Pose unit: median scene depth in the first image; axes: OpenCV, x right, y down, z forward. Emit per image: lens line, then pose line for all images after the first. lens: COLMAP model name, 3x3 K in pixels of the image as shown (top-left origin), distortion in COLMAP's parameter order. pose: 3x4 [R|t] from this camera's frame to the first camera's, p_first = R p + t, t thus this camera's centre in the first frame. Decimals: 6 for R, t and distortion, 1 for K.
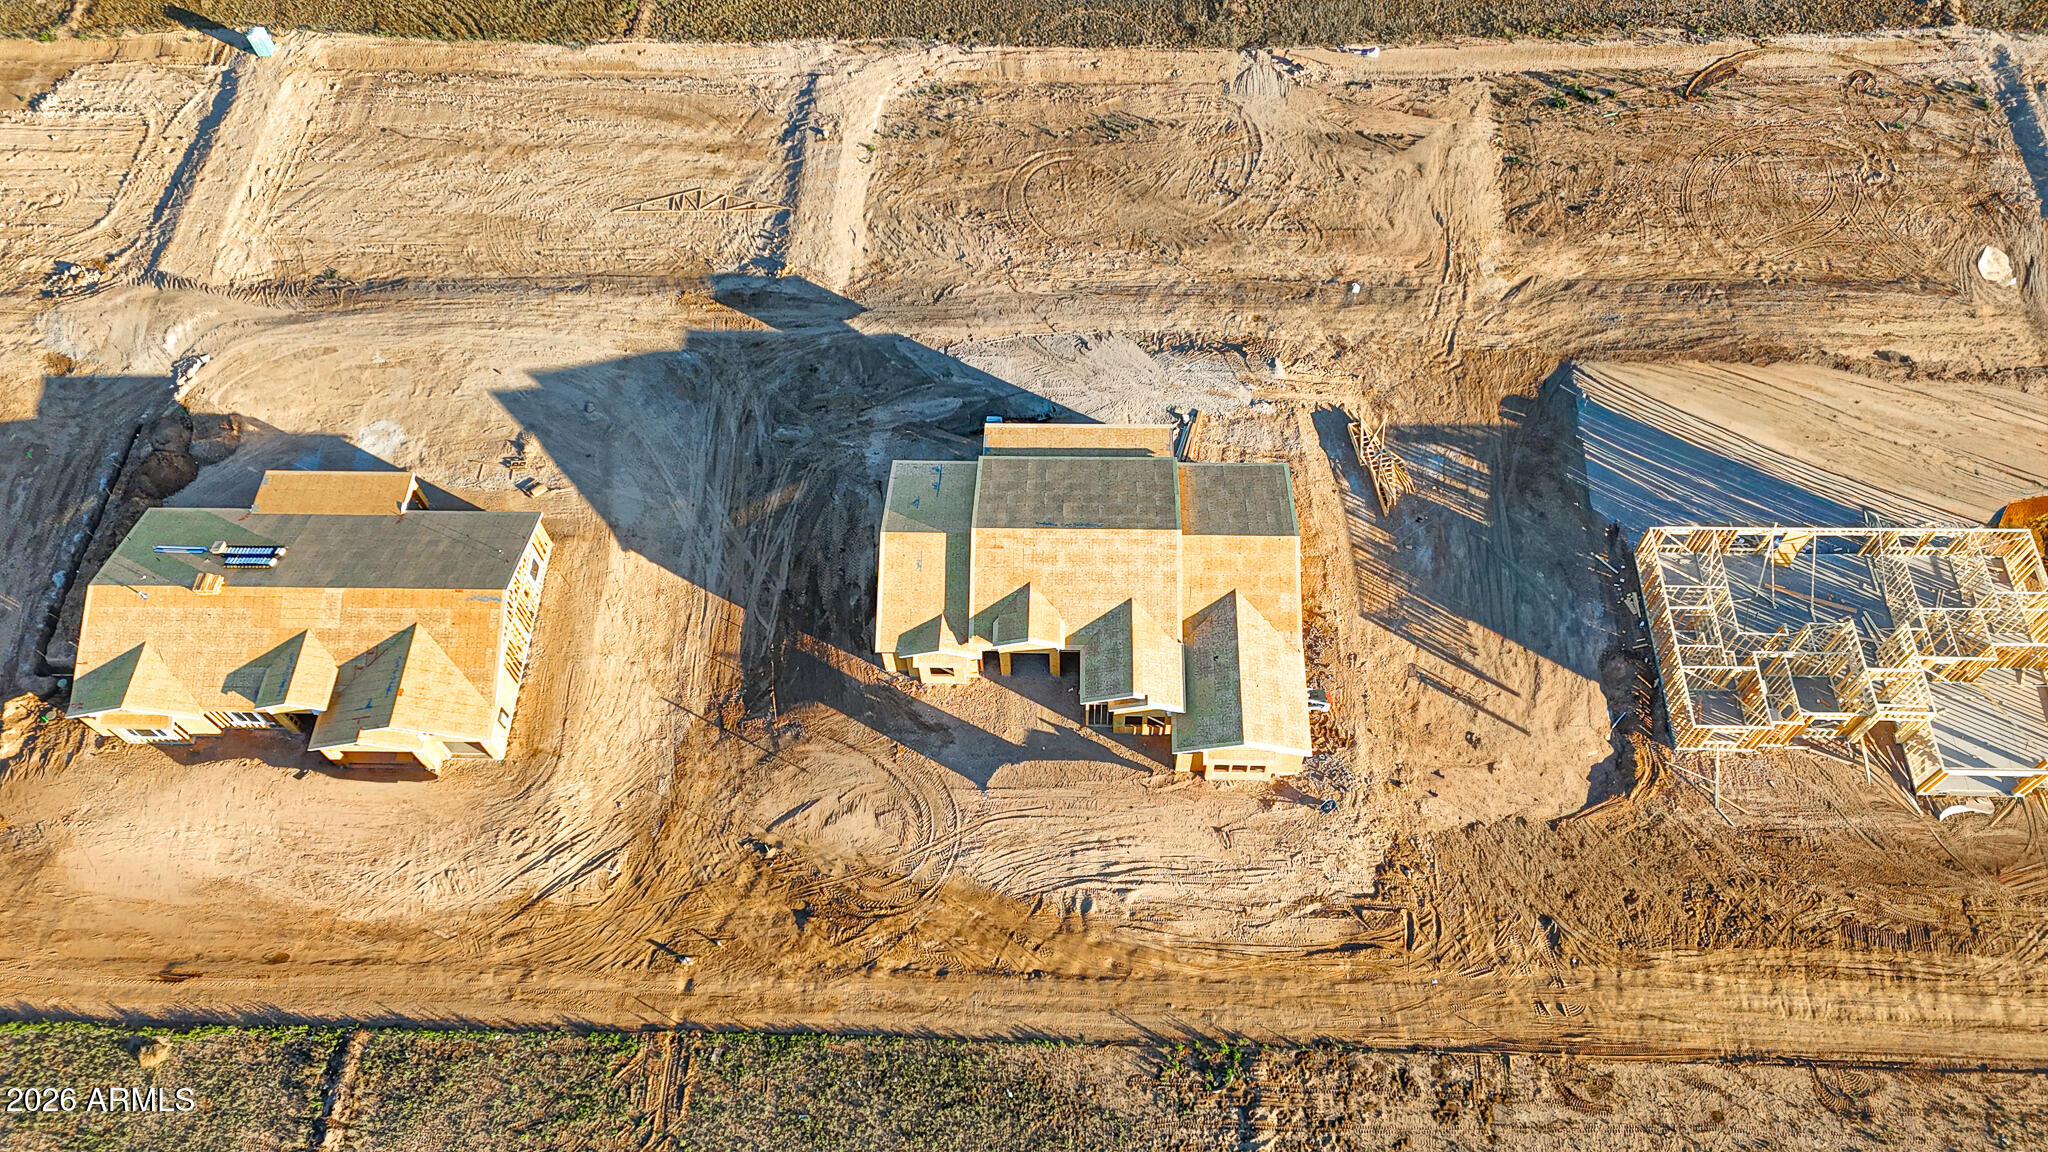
lens RADIAL K [[1495.0, 0, 1026.2], [0, 1495.0, 572.1], [0, 0, 1]] dist [0.091916, -0.087521]
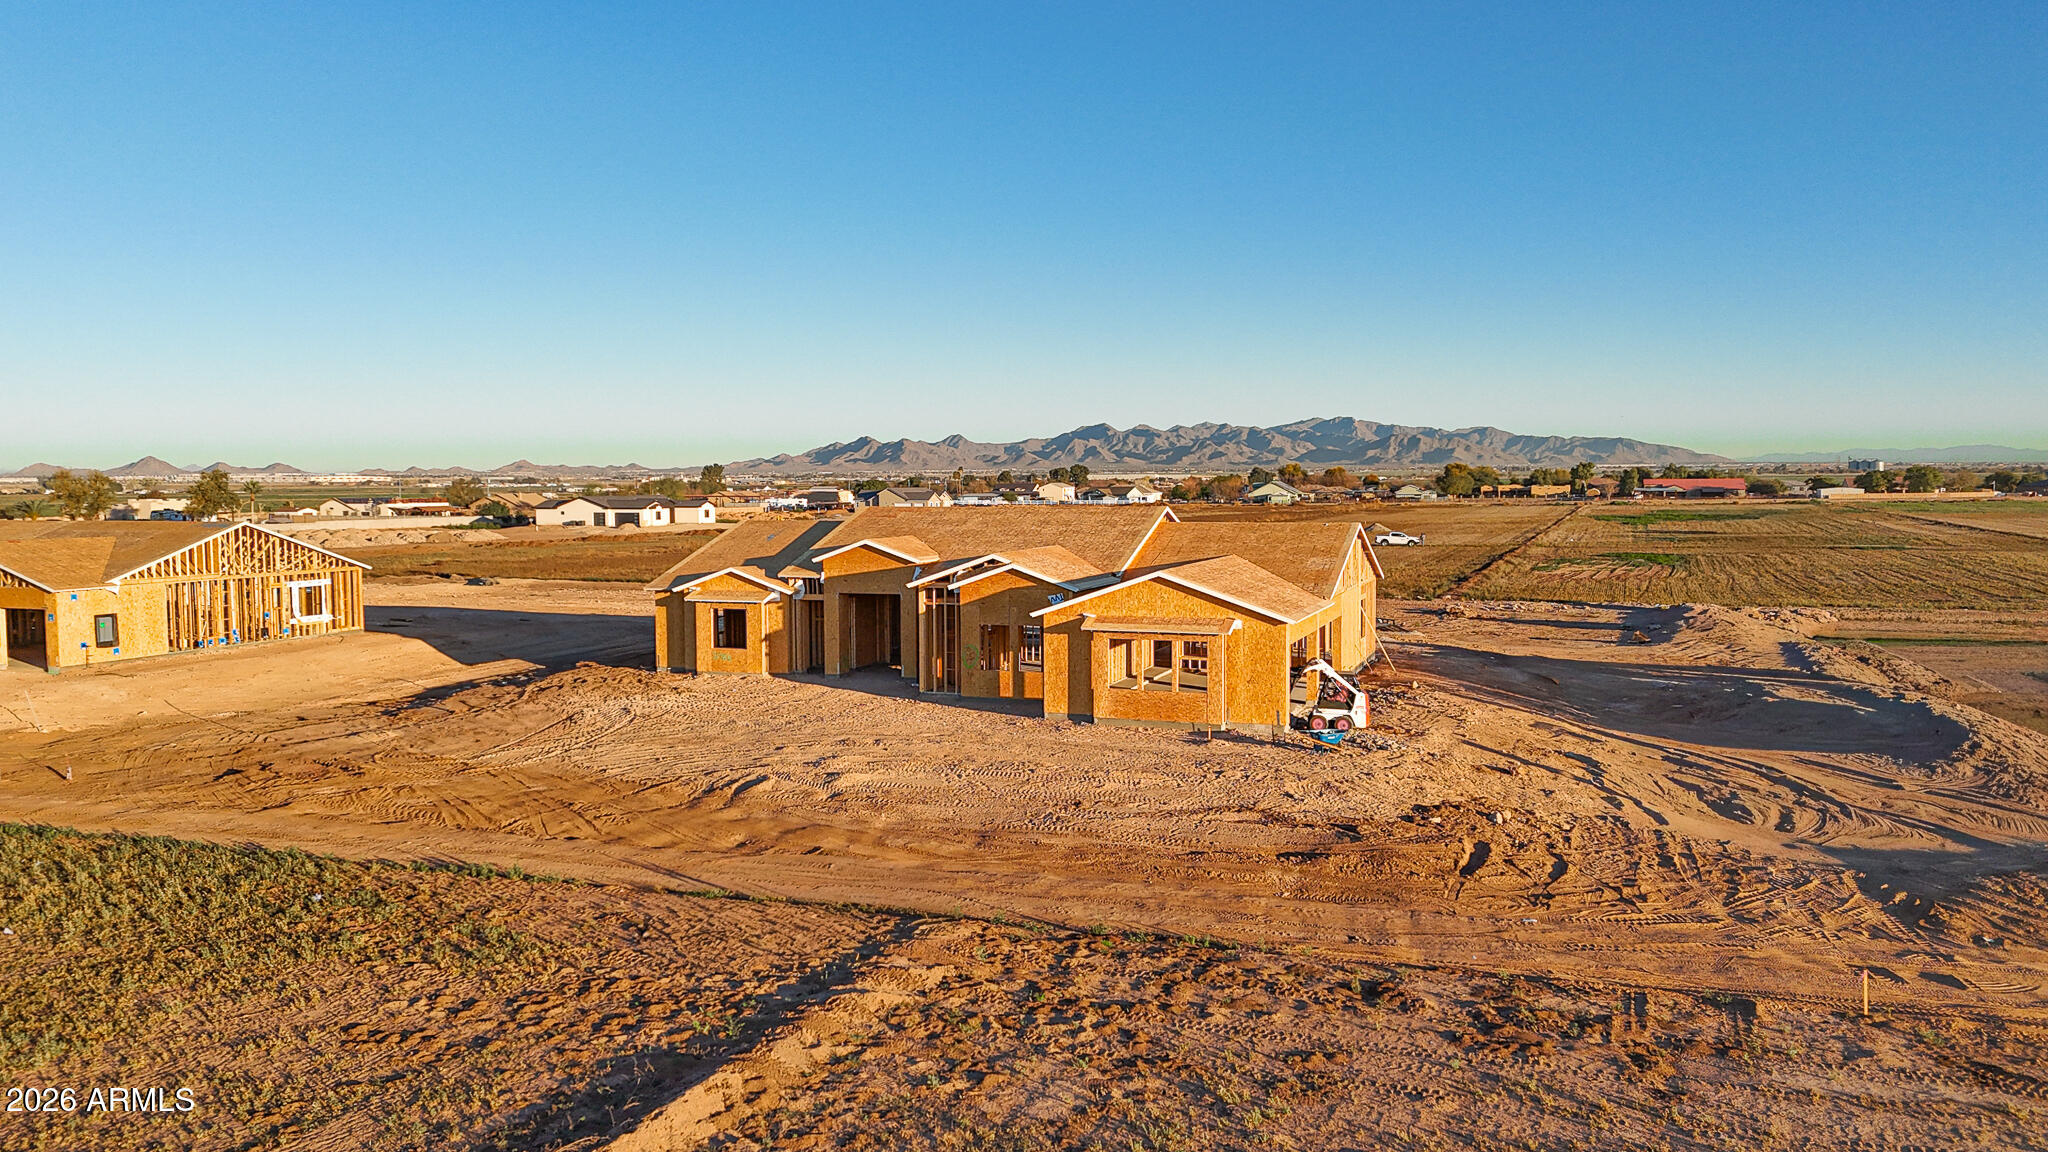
lens RADIAL K [[1495.0, 0, 1026.9], [0, 1495.0, 592.3], [0, 0, 1]] dist [0.091916, -0.087521]
pose [[0.948124, 0.047231, -0.314374, 0.254374], [-0.283428, 0.573467, -0.768638, 0.504119], [0.143980, 0.817866, 0.557105, 0.695300]]
